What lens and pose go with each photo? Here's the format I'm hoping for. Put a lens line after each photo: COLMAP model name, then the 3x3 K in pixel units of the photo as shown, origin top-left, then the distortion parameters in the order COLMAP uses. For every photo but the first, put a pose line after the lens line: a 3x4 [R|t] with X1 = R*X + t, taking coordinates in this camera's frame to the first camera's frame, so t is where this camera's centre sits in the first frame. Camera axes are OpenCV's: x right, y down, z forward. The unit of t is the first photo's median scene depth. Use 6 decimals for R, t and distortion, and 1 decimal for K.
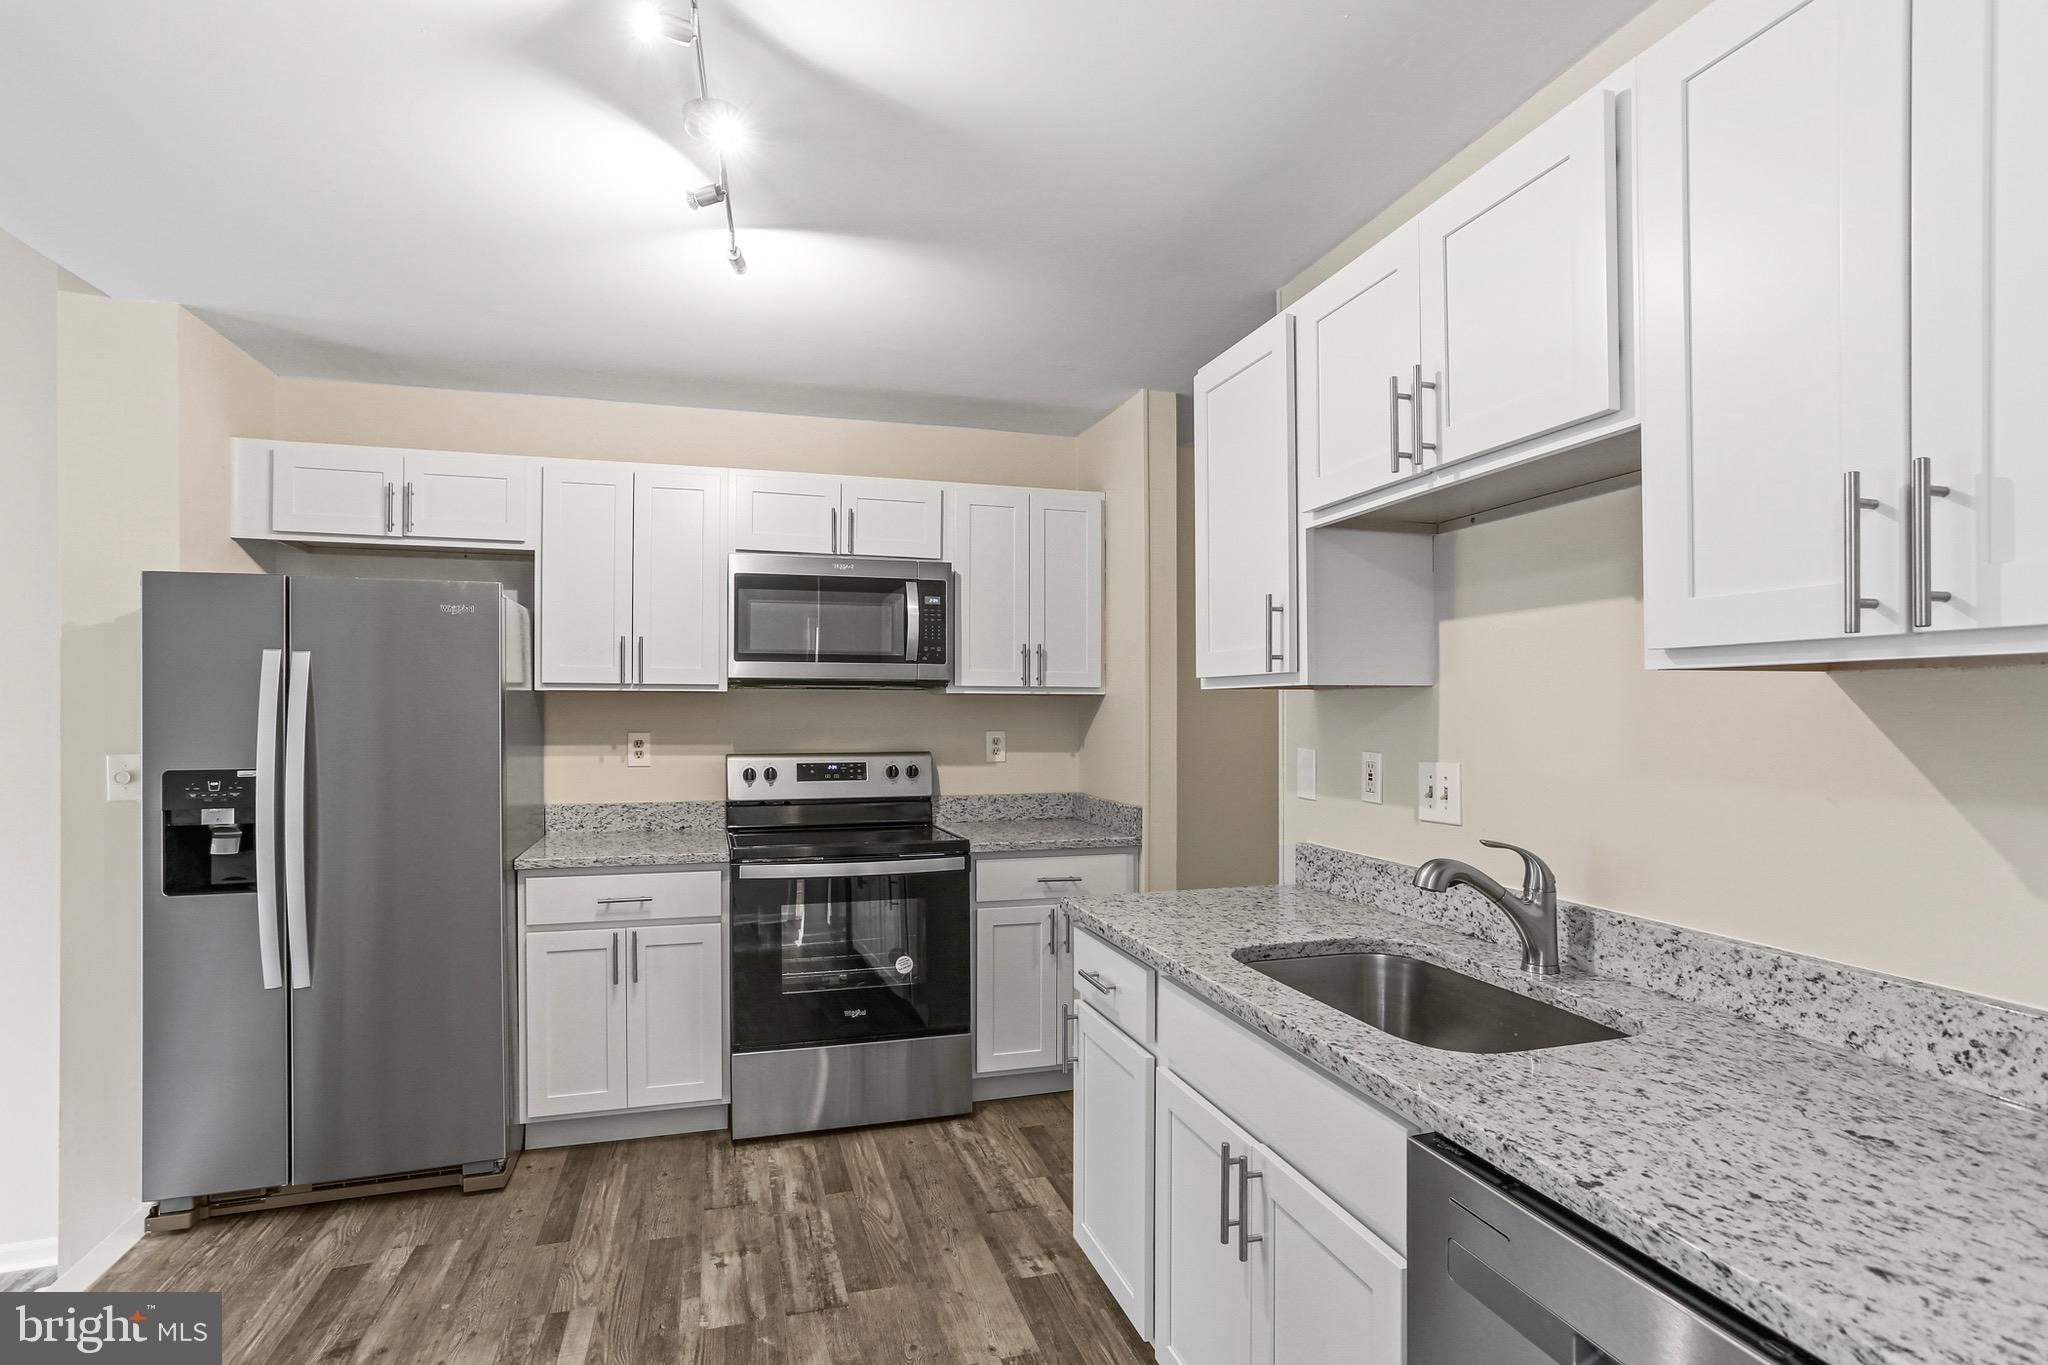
lens RADIAL K [[1031.7, 0, 1000.5], [0, 1031.7, 696.1], [0, 0, 1]] dist [-0.042550, 0.026042]
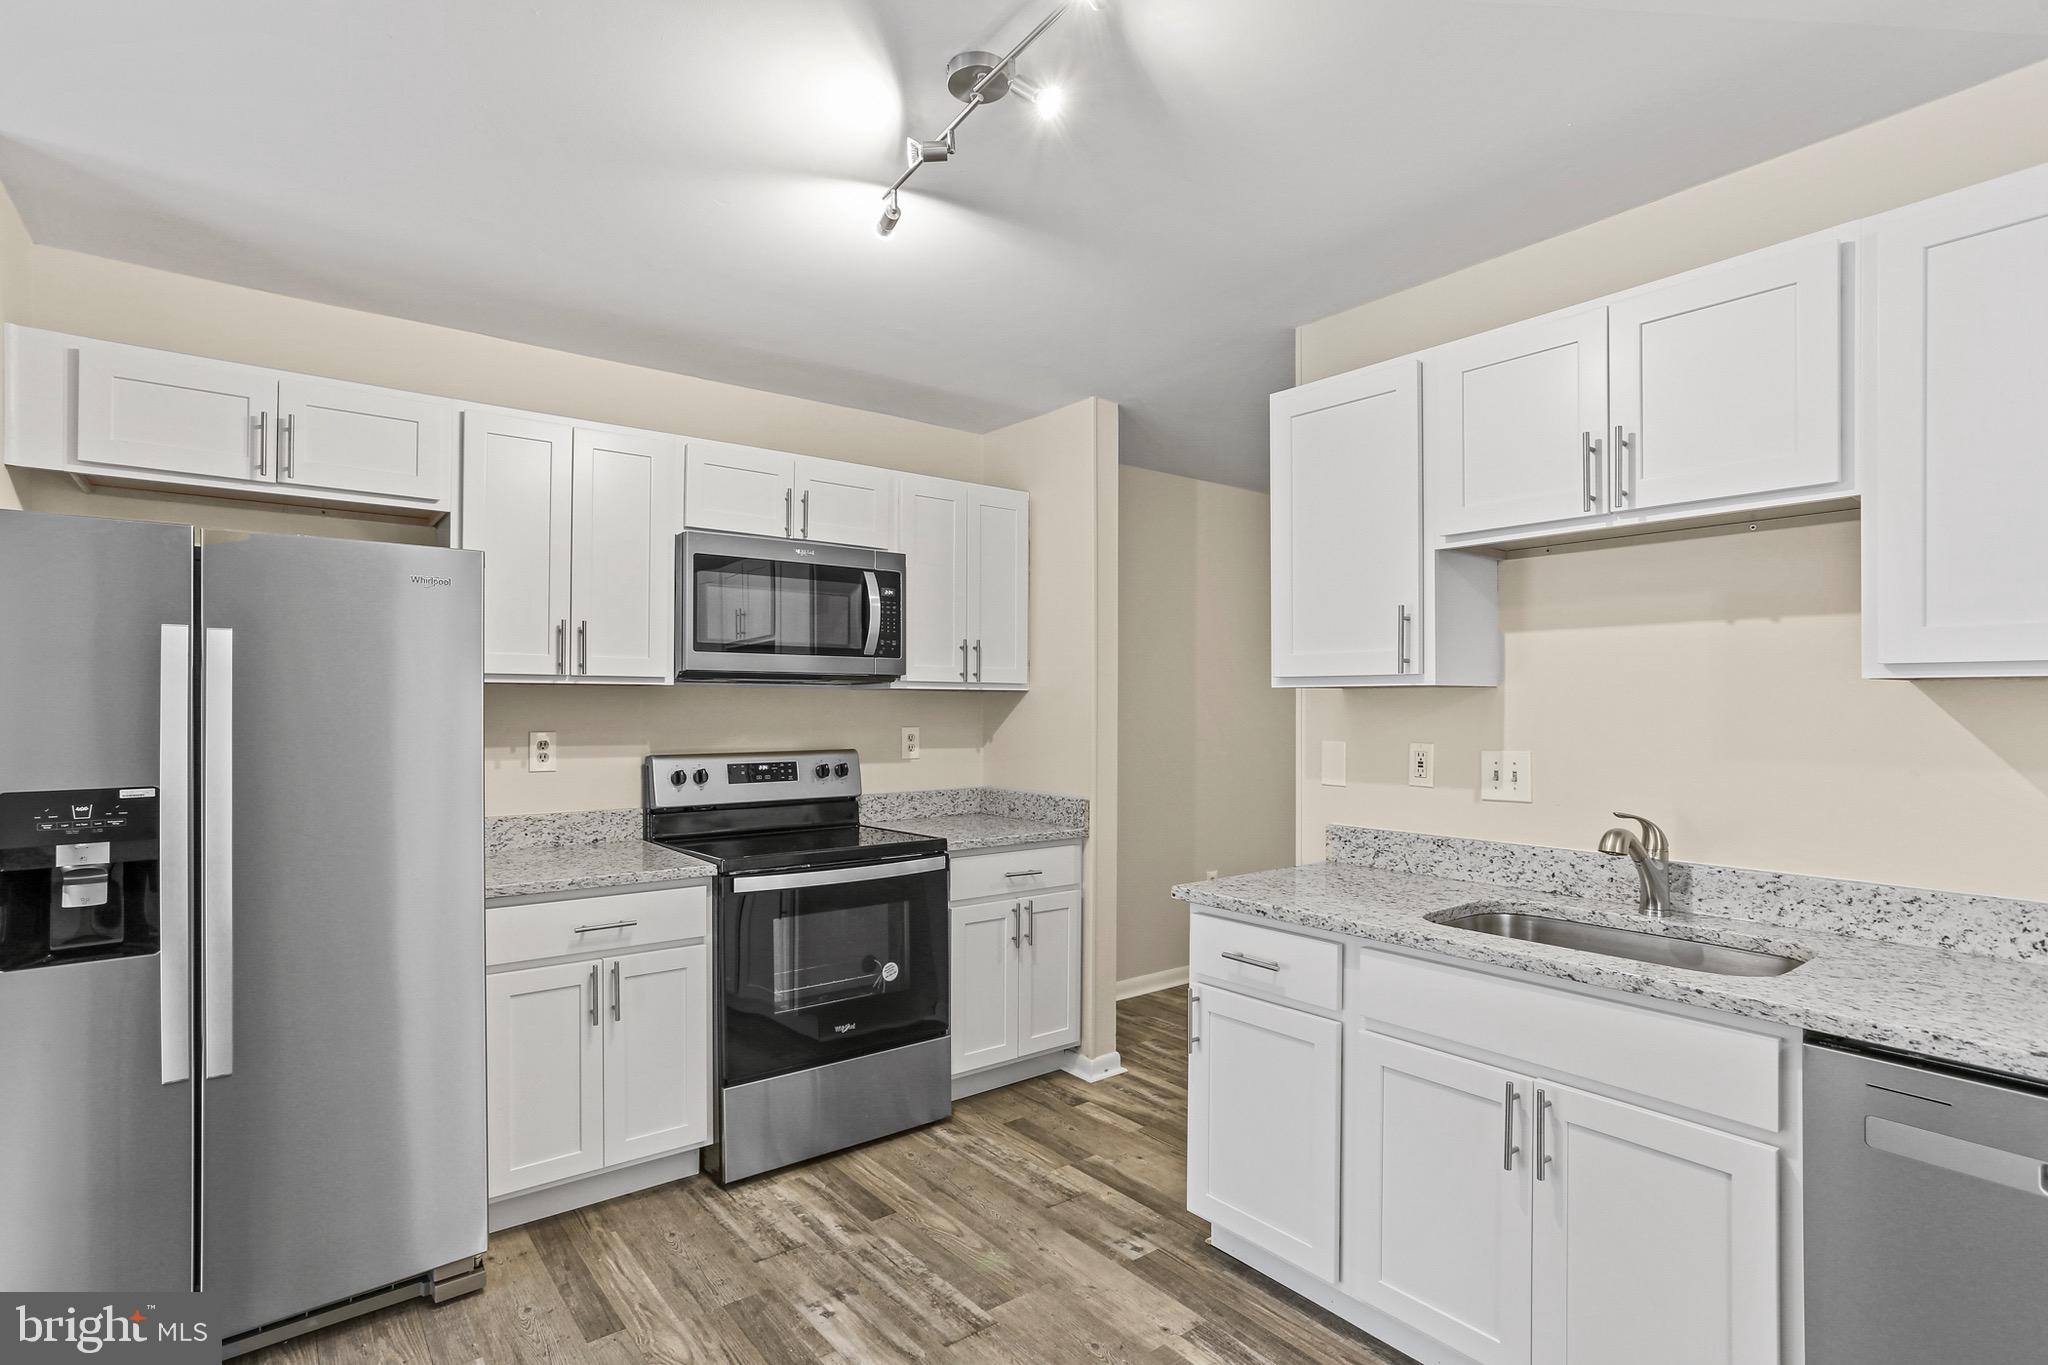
lens RADIAL K [[1031.7, 0, 1010.0], [0, 1031.7, 691.7], [0, 0, 1]] dist [-0.042550, 0.026042]
pose [[0.926911, 0.005538, 0.375240, -0.404883], [-0.006056, 0.999982, 0.000201, -0.000729], [-0.375232, -0.002459, 0.926928, 0.081014]]
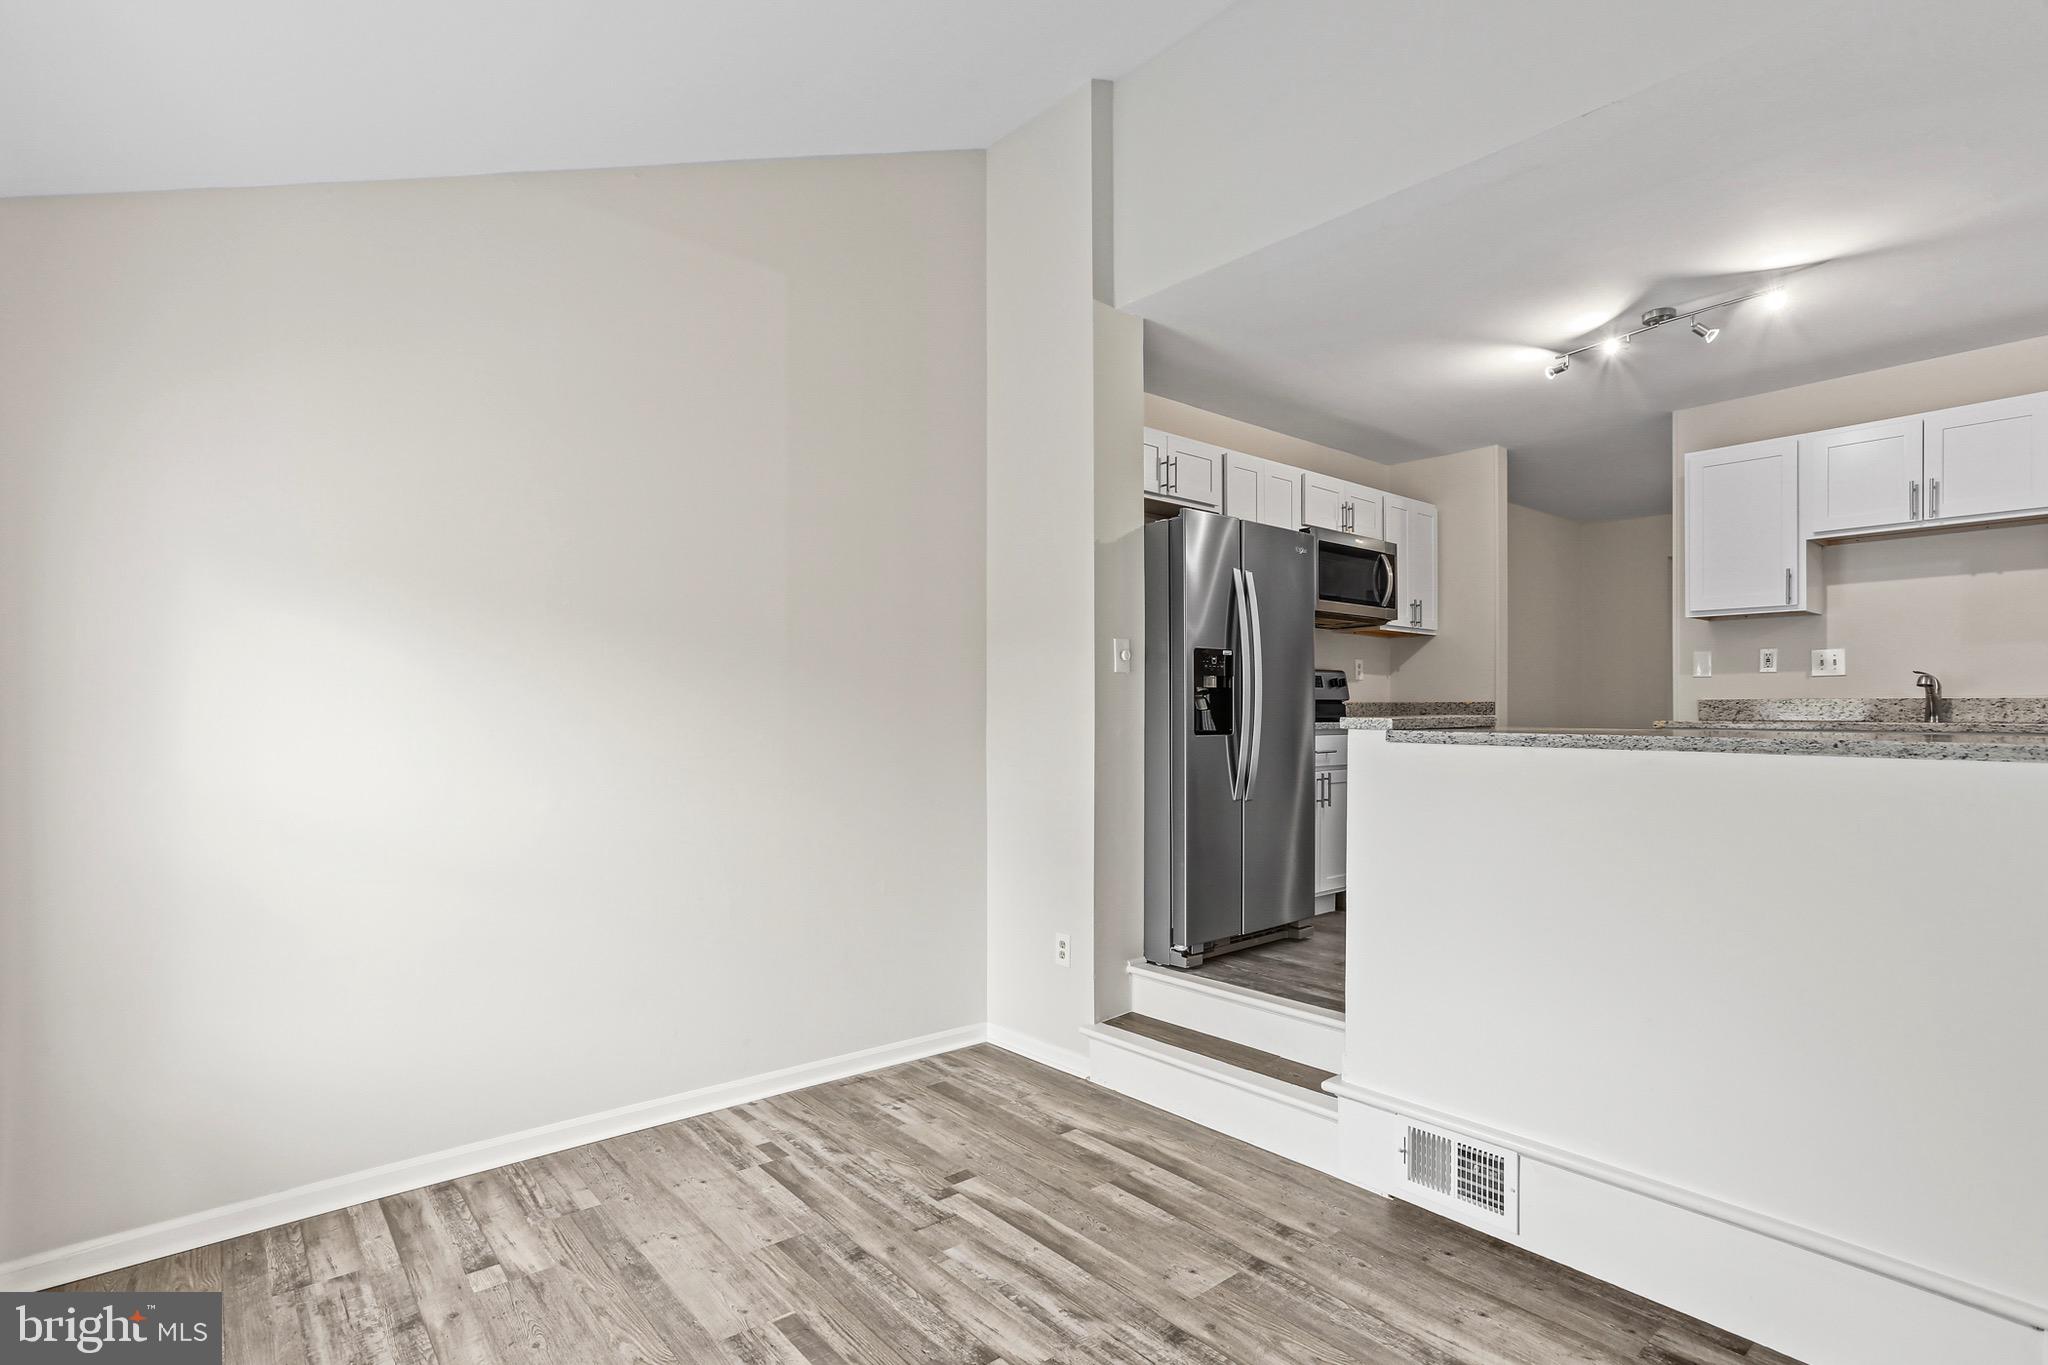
lens RADIAL K [[1031.7, 0, 1005.5], [0, 1031.7, 702.3], [0, 0, 1]] dist [-0.042550, 0.026042]
pose [[0.913748, 0.004603, 0.406256, -1.521365], [-0.006670, 0.999971, 0.003674, 0.133902], [-0.406228, -0.006067, 0.913752, -0.206026]]
